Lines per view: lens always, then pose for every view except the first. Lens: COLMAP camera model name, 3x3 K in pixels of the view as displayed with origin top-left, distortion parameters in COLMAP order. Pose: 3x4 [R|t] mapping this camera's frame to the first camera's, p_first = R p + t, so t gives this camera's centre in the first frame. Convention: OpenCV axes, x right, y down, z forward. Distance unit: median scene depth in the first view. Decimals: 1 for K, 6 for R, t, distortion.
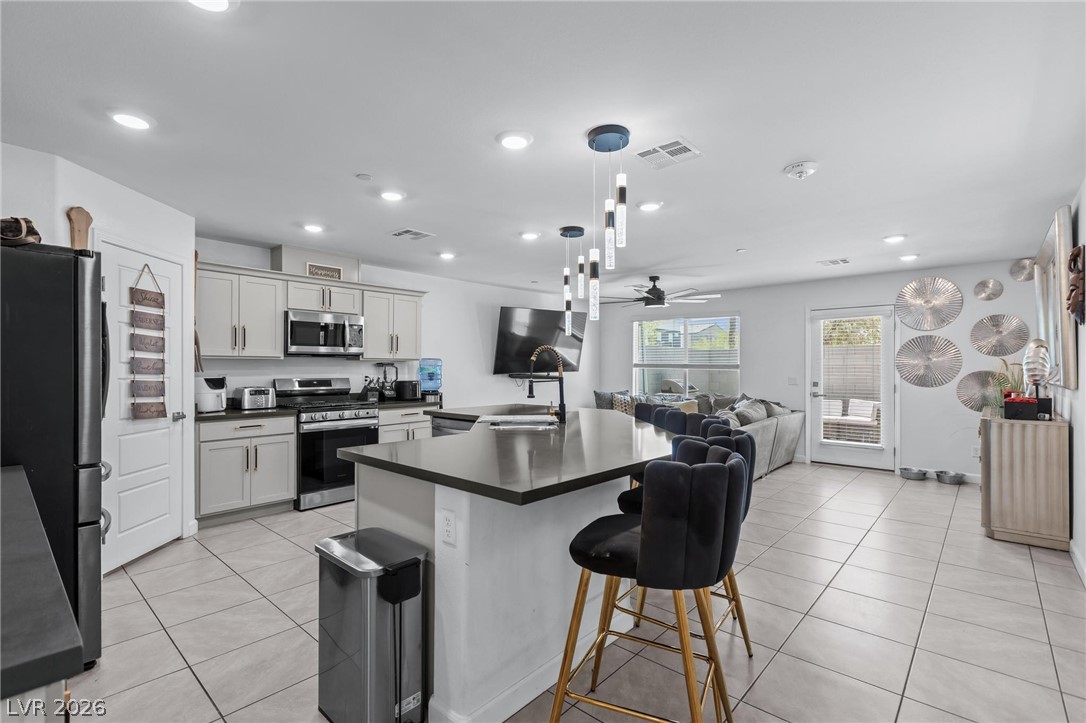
lens RADIAL K [[494.6, 0, 539.6], [0, 494.6, 365.5], [0, 0, 1]] dist [-0.000438, 0.000039]
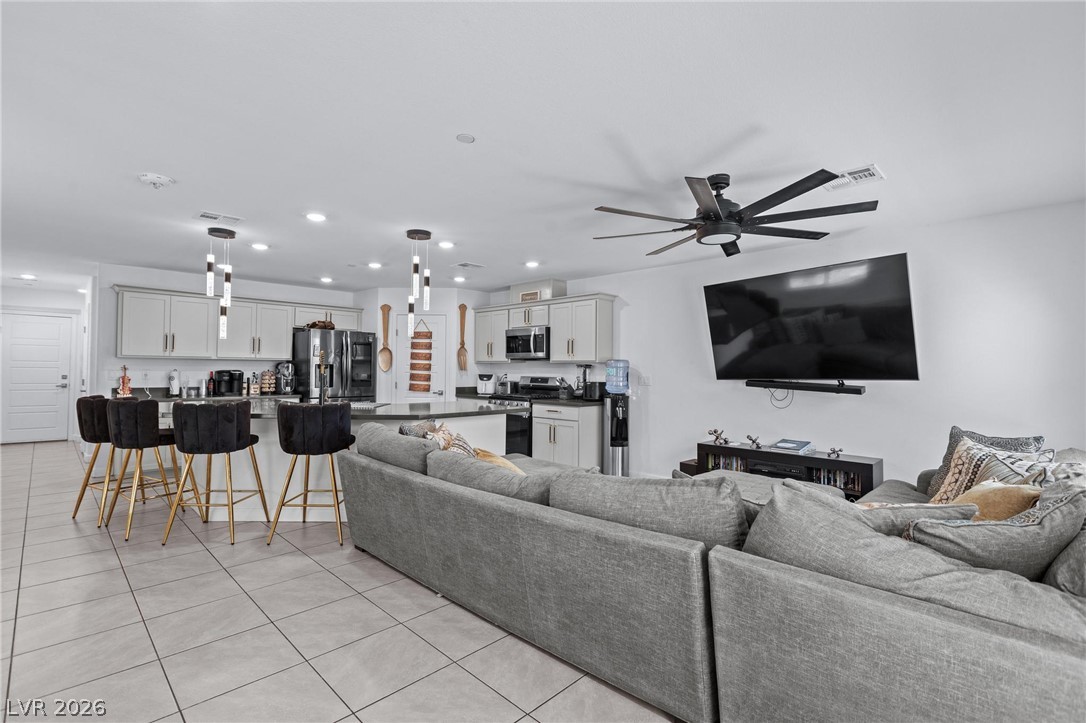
lens RADIAL K [[495.0, 0, 543.0], [0, 495.0, 361.5], [0, 0, 1]] dist [-0.002712, -0.000556]
pose [[-0.040186, -0.015701, -0.999069, 0.881236], [-0.004655, 0.999869, -0.015526, 0.005941], [0.999181, 0.004027, -0.040254, 1.068336]]
